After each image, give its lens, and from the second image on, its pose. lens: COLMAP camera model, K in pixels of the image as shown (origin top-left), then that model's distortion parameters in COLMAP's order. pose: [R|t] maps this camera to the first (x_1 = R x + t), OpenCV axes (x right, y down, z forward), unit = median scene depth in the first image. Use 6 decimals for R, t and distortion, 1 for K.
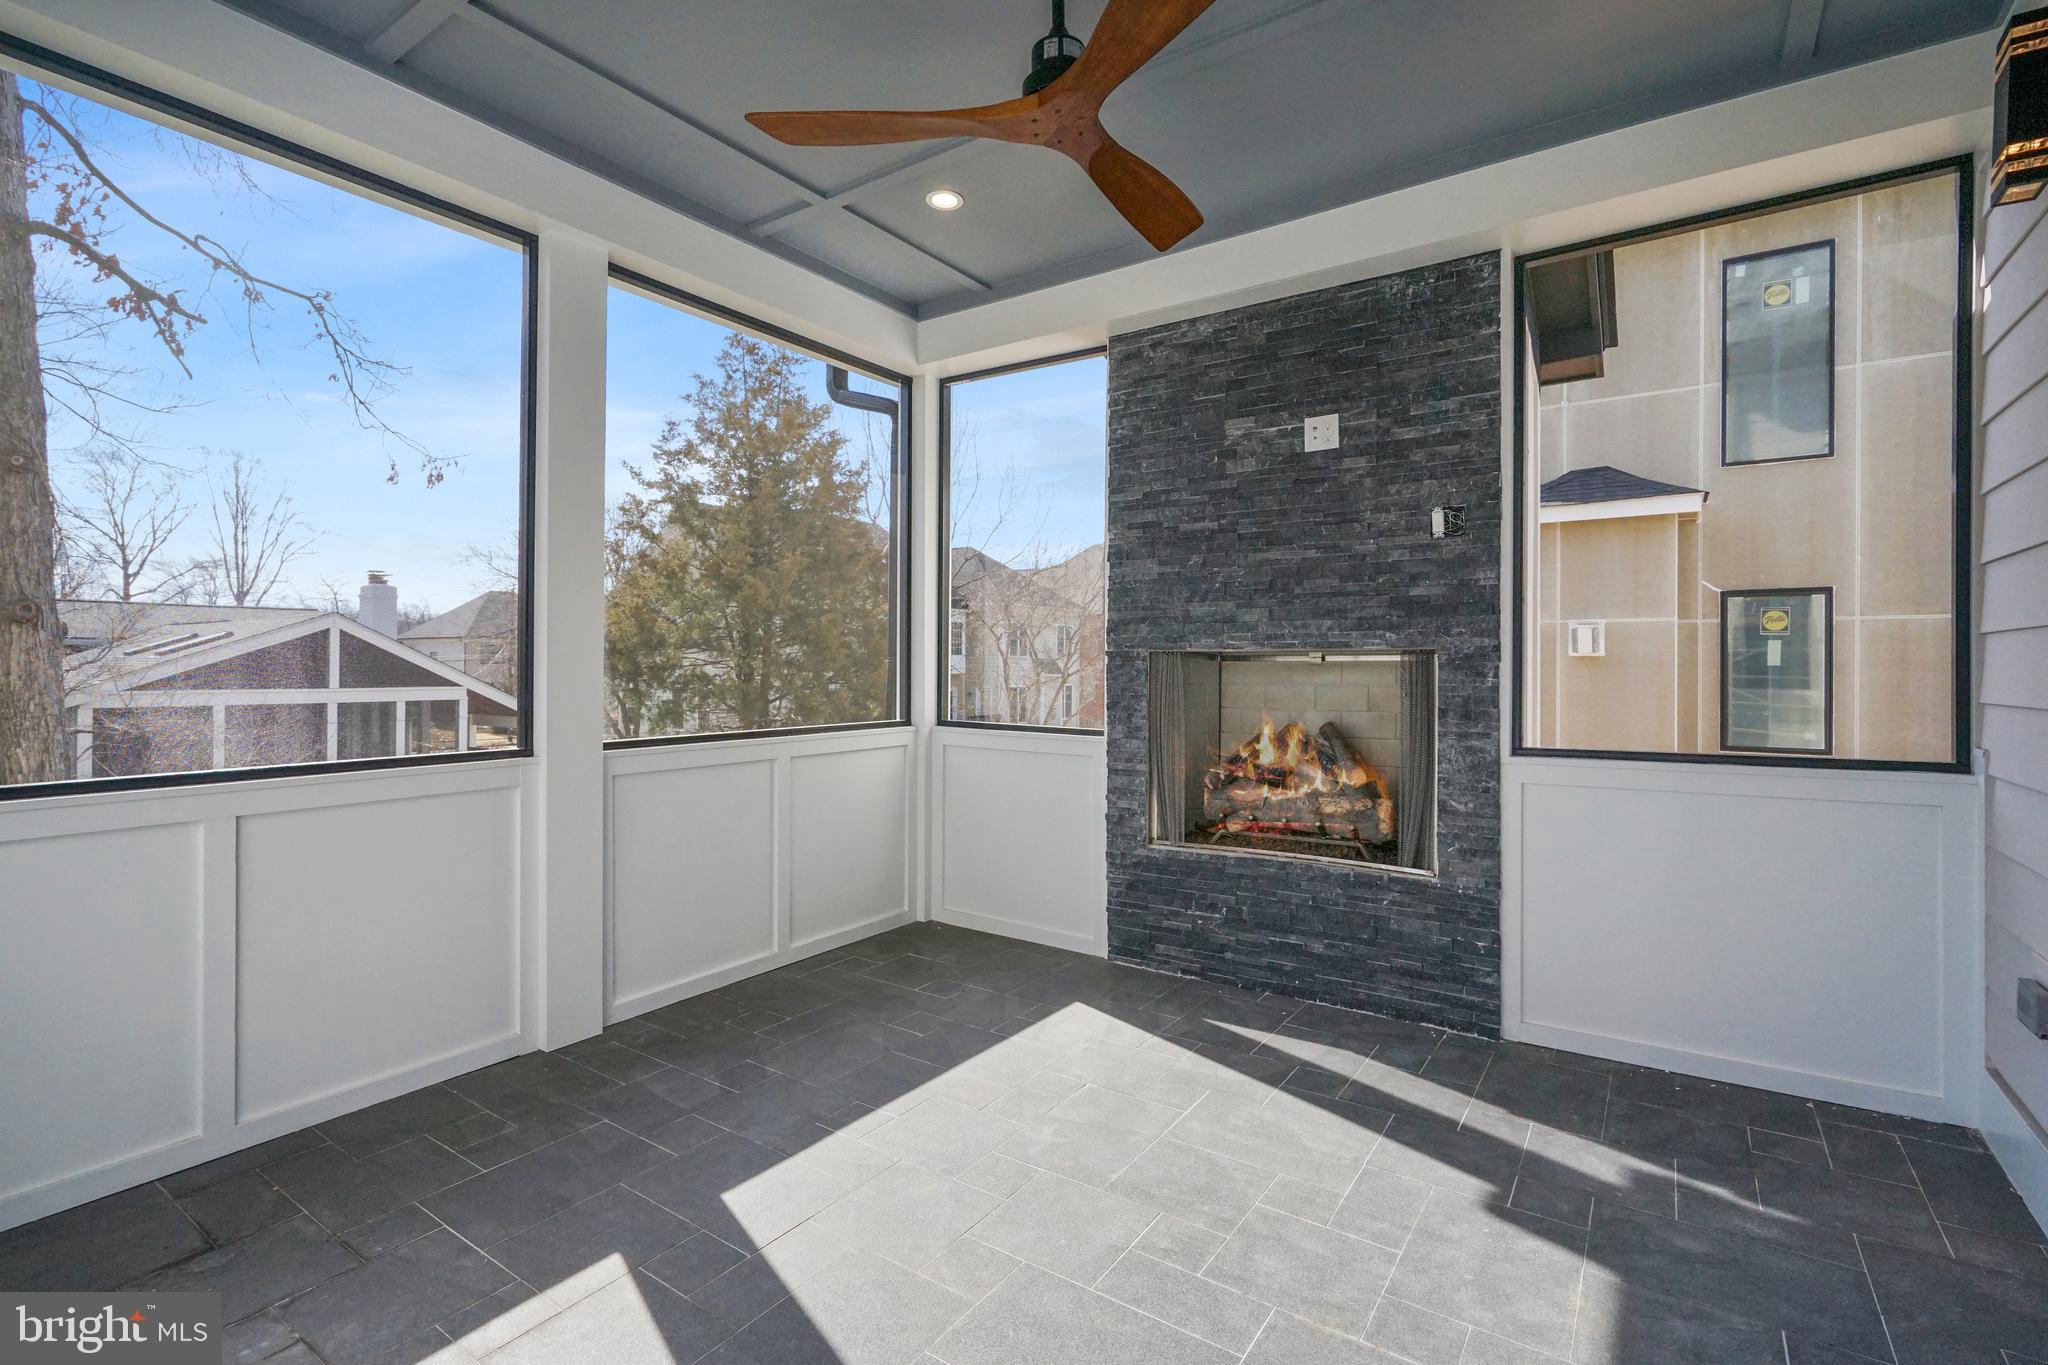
lens RADIAL K [[939.6, 0, 1003.7], [0, 939.6, 675.3], [0, 0, 1]] dist [-0.002733, 0.005325]
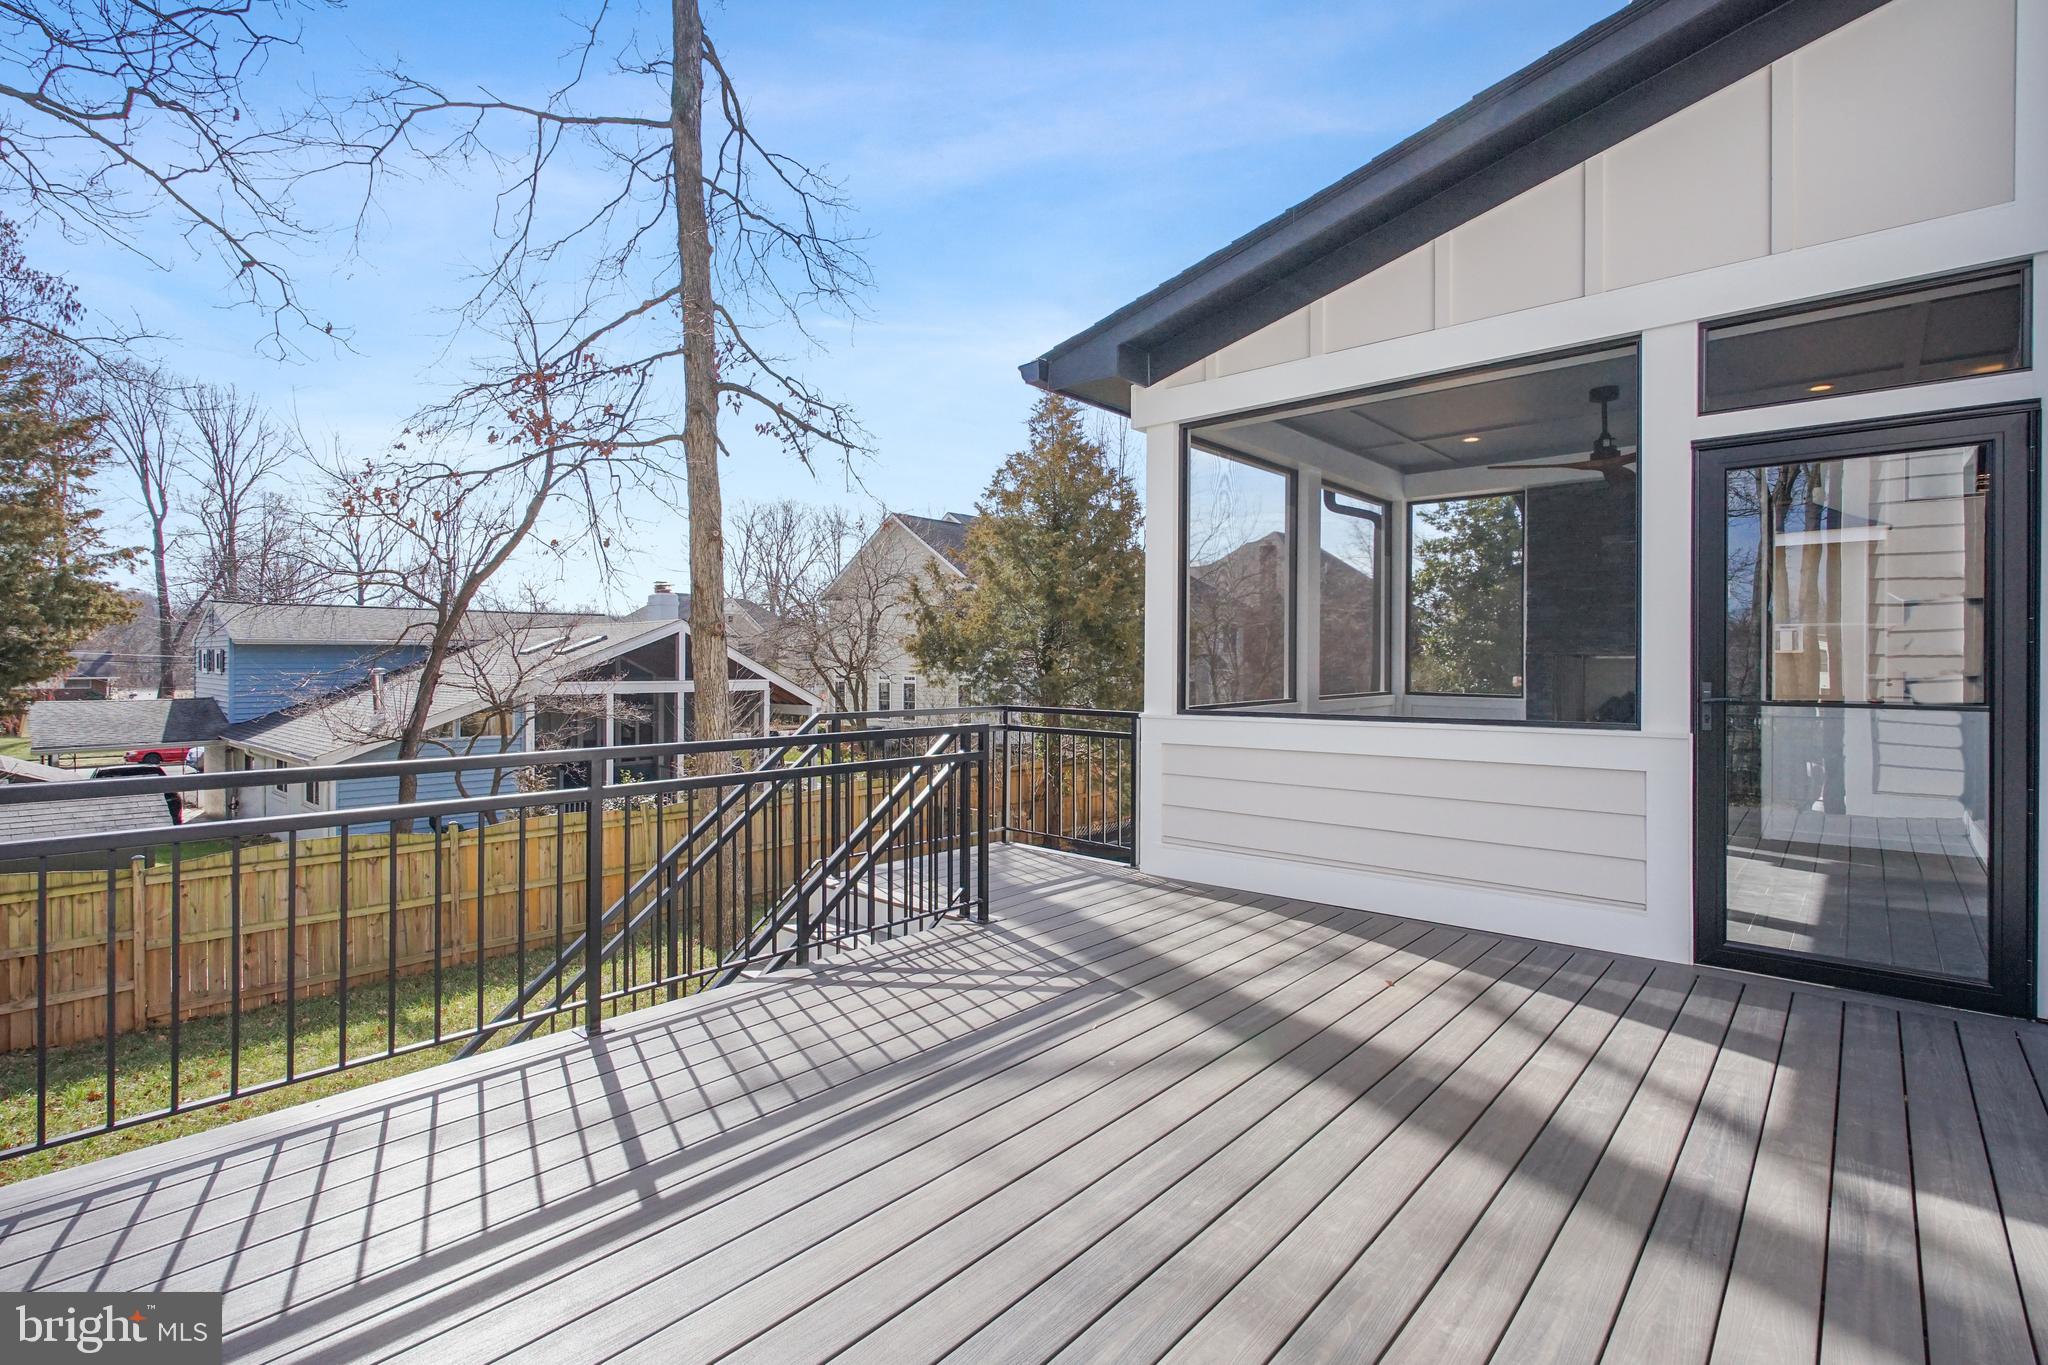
lens RADIAL K [[939.6, 0, 1022.8], [0, 939.6, 670.0], [0, 0, 1]] dist [-0.002733, 0.005325]
pose [[0.993217, -0.000207, -0.116272, -0.218054], [0.000104, 1.000000, -0.000891, 0.002906], [0.116272, 0.000873, 0.993217, -0.322653]]
